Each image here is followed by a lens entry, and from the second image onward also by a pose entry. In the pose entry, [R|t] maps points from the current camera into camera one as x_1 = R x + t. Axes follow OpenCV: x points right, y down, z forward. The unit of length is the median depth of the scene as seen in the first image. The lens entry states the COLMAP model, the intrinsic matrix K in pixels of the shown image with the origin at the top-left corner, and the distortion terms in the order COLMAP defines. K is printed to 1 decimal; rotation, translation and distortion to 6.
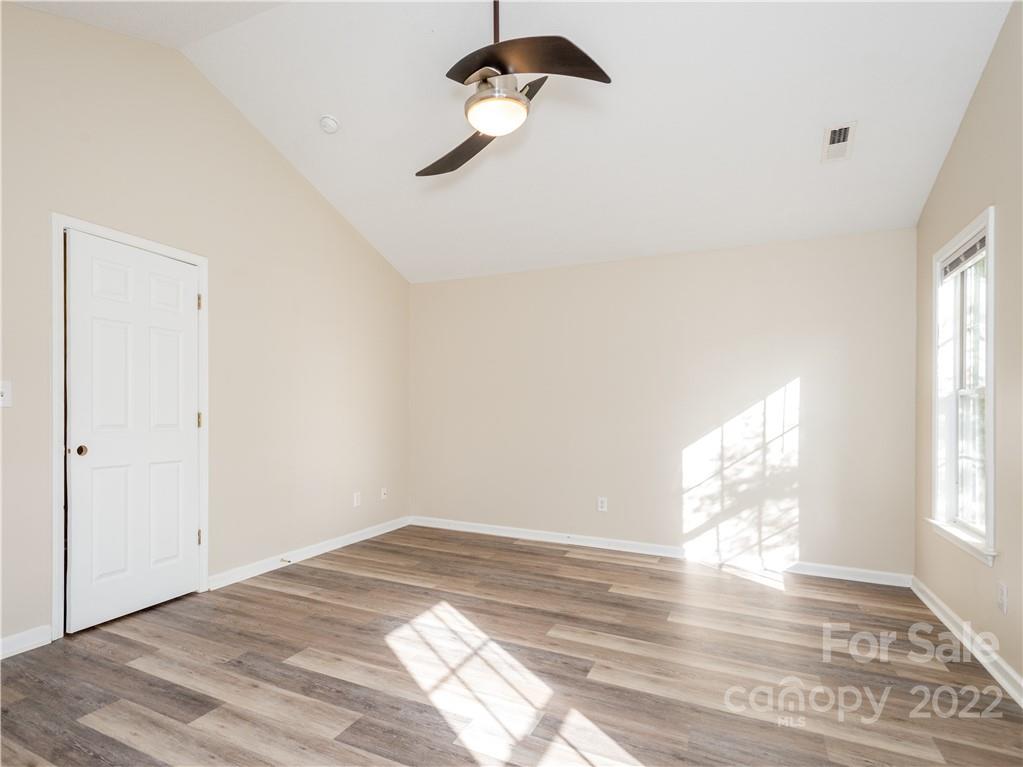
lens RADIAL K [[522.2, 0, 498.5], [0, 522.2, 412.8], [0, 0, 1]] dist [0.013910, -0.005420]
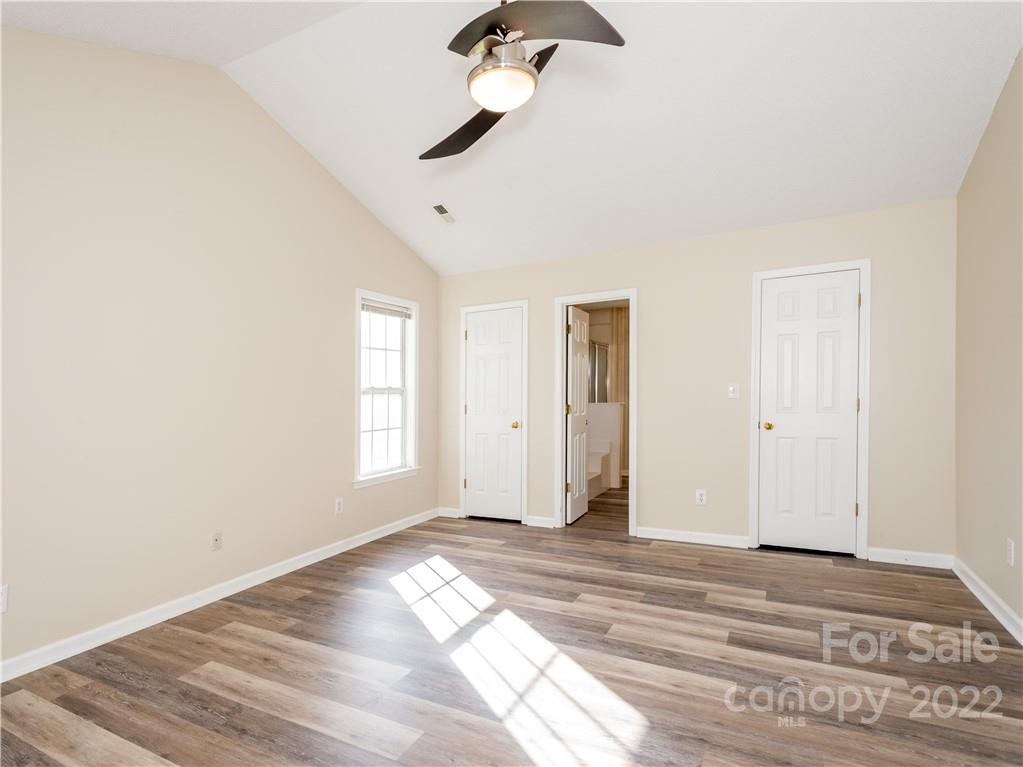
lens RADIAL K [[522.2, 0, 518.7], [0, 522.2, 386.1], [0, 0, 1]] dist [0.013910, -0.005420]
pose [[-0.999754, 0.017392, 0.013791, -0.038601], [0.017226, 0.999779, -0.012046, -0.019314], [-0.013997, -0.011806, -0.999832, 1.218496]]
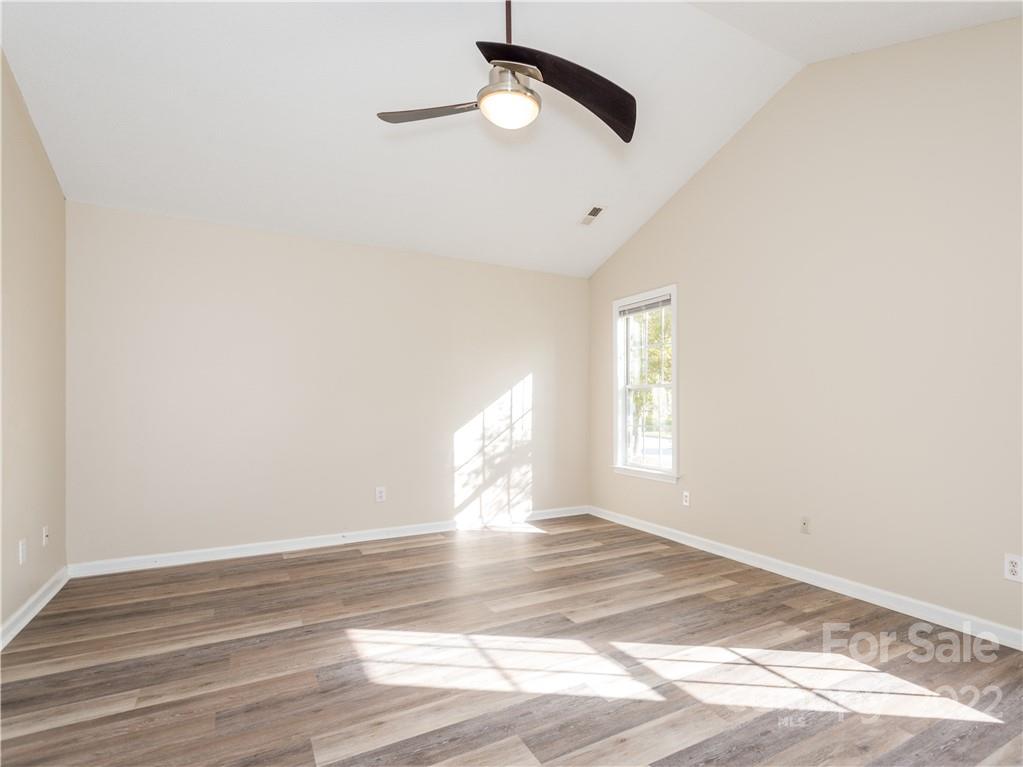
lens RADIAL K [[522.2, 0, 528.1], [0, 522.2, 395.2], [0, 0, 1]] dist [0.013910, -0.005420]
pose [[0.576436, 0.002396, 0.817139, -0.518762], [0.007099, 0.999943, -0.007939, -0.000747], [-0.817111, 0.010377, 0.576386, 0.241177]]
